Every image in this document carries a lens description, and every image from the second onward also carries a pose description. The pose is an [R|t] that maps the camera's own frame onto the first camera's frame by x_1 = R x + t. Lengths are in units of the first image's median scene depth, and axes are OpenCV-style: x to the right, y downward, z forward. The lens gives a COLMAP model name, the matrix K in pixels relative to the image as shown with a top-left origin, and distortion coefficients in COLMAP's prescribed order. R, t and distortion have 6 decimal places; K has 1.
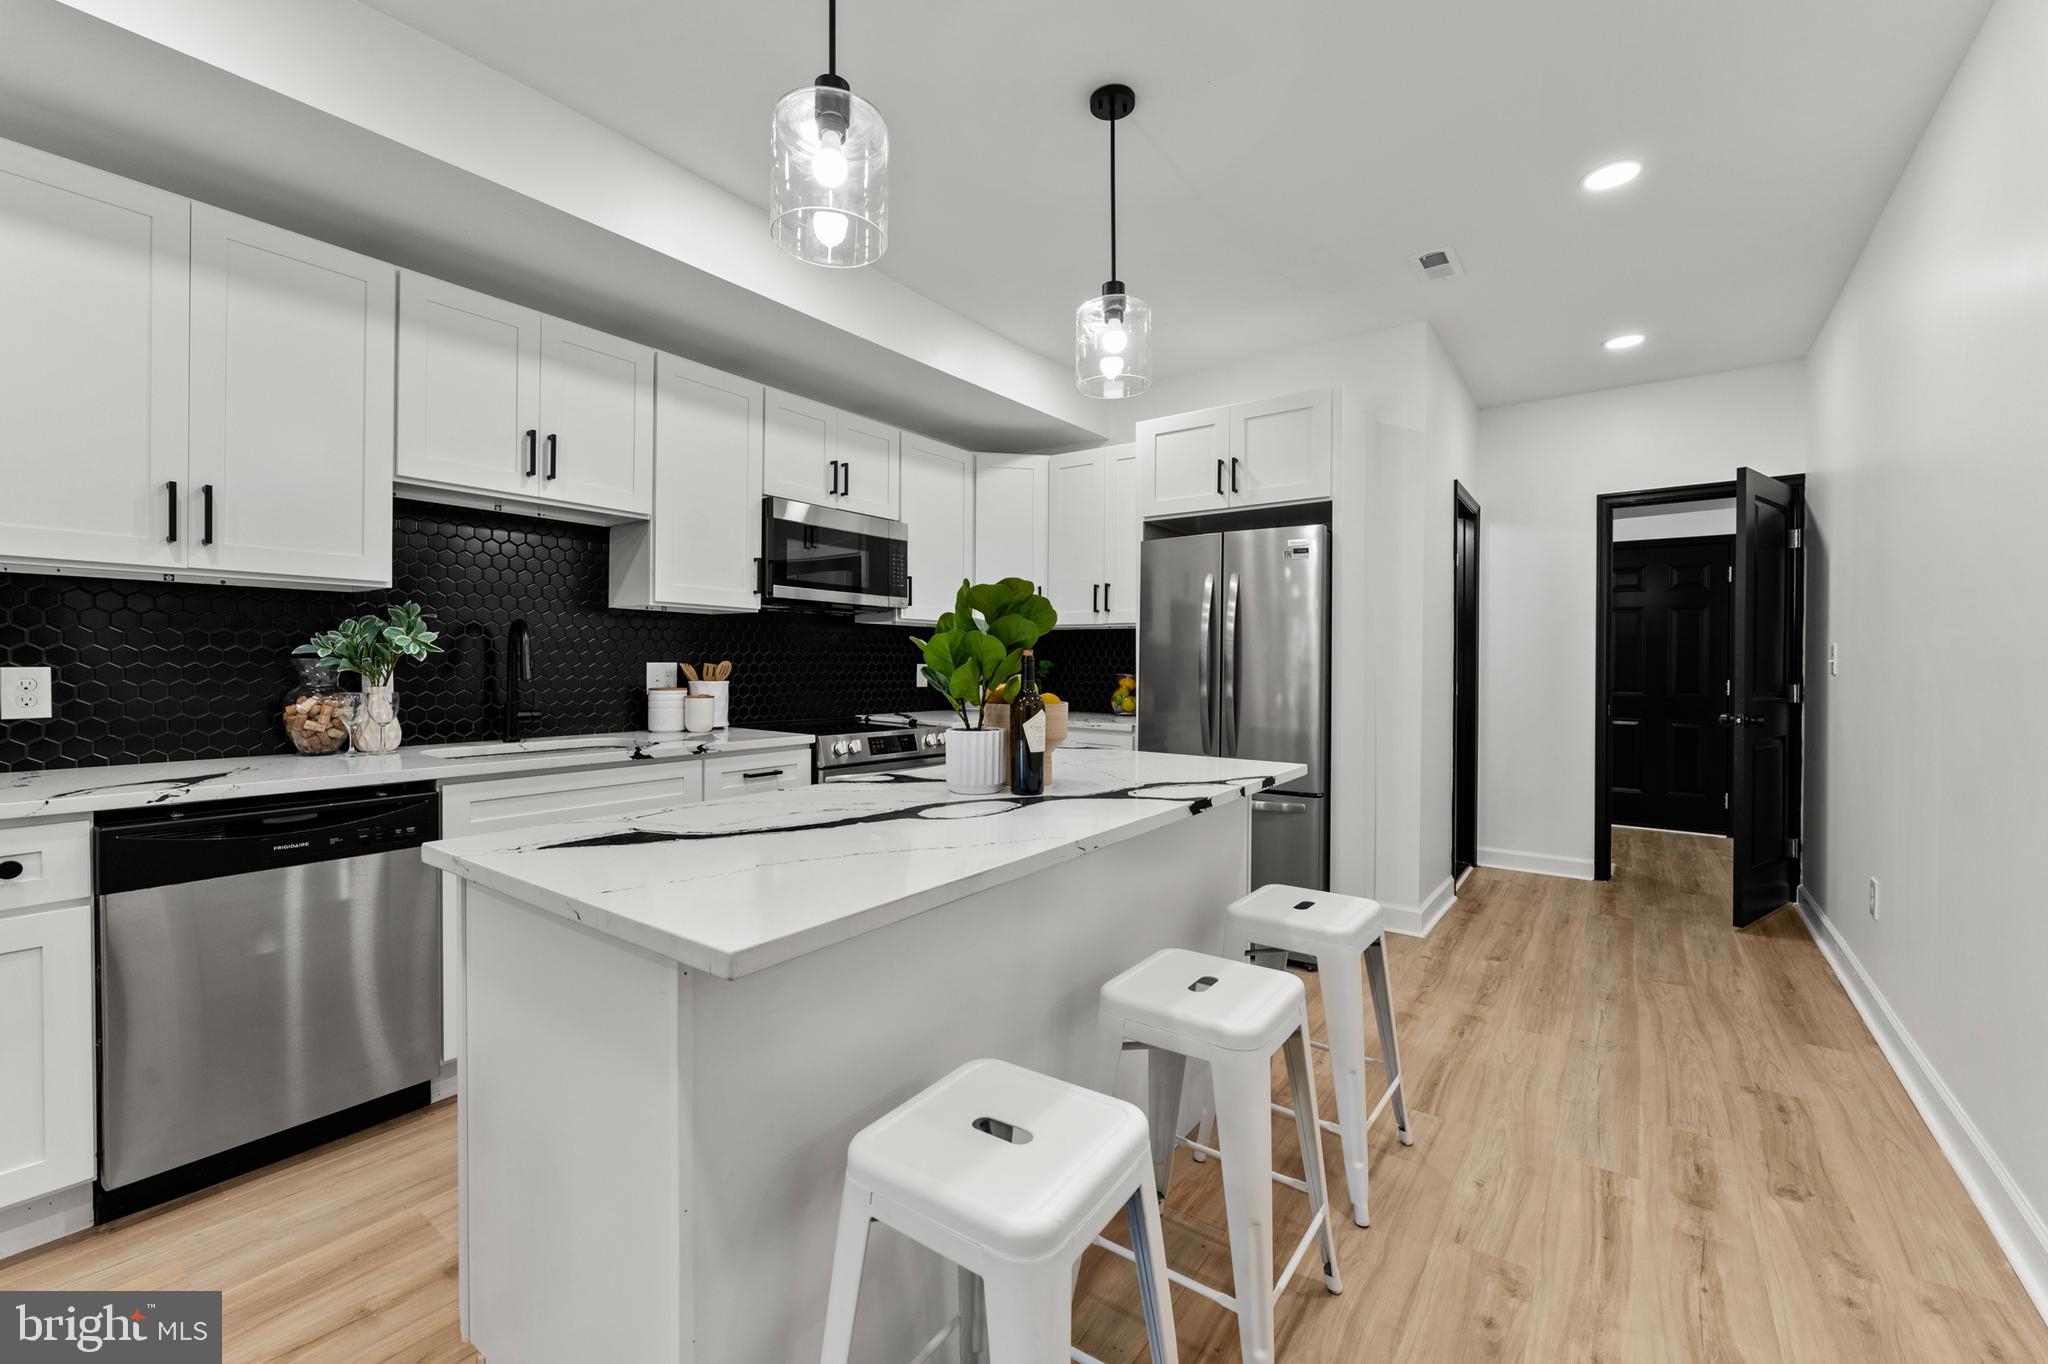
lens RADIAL K [[819.2, 0, 1013.5], [0, 819.2, 673.2], [0, 0, 1]] dist [-0.001276, -0.000564]
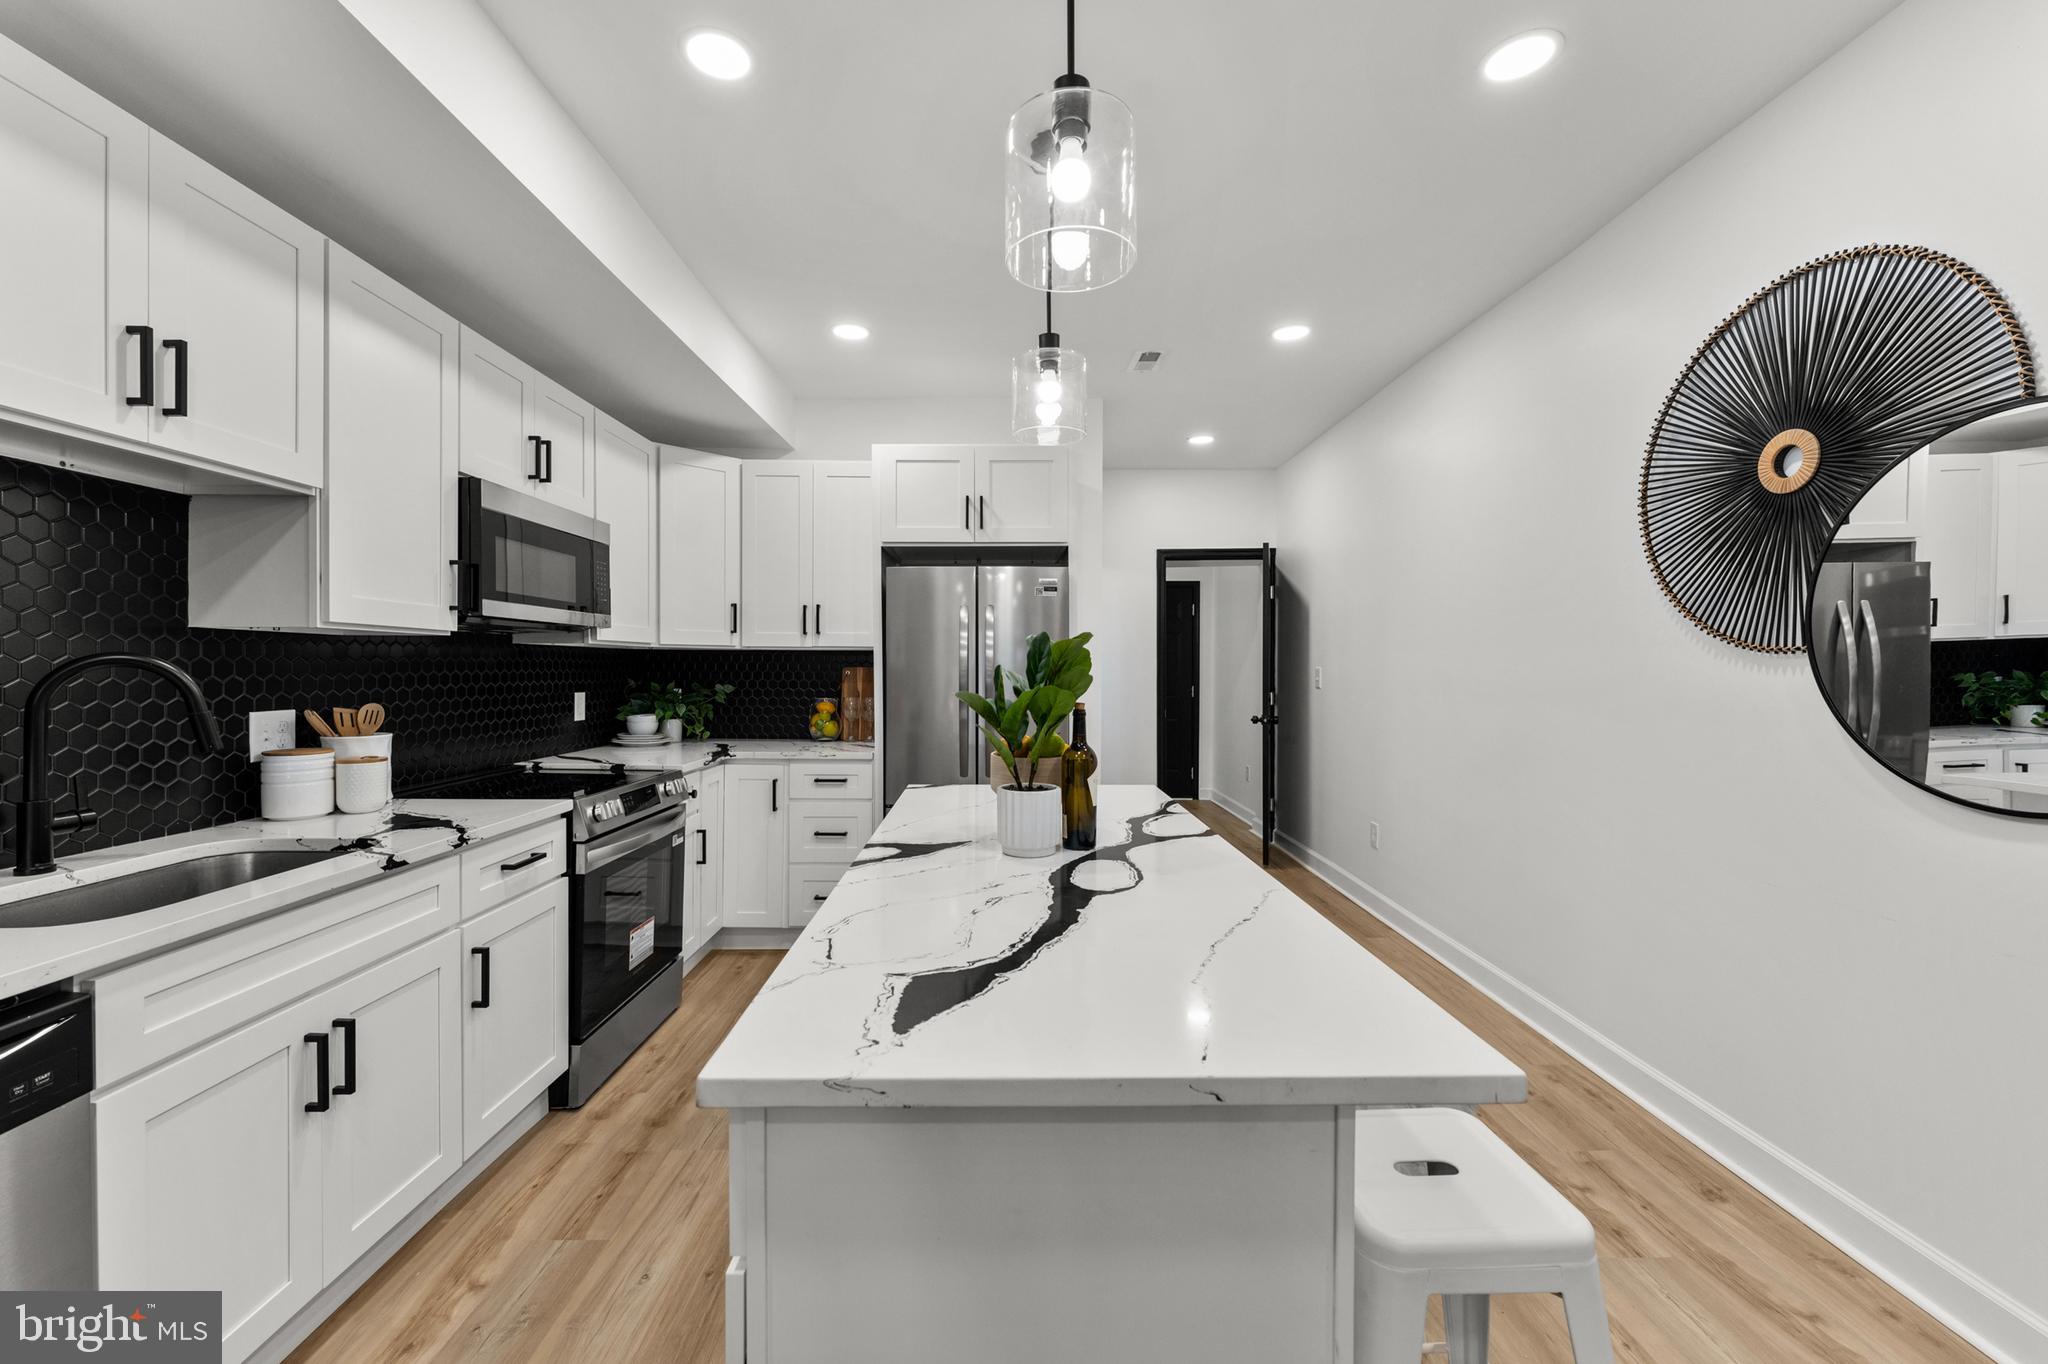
lens RADIAL K [[819.2, 0, 998.0], [0, 819.2, 673.1], [0, 0, 1]] dist [-0.001276, -0.000564]
pose [[0.800700, -0.011500, 0.598956, -0.374340], [0.012126, 0.999922, 0.002987, -0.039470], [-0.598943, 0.004871, 0.800777, 0.152084]]
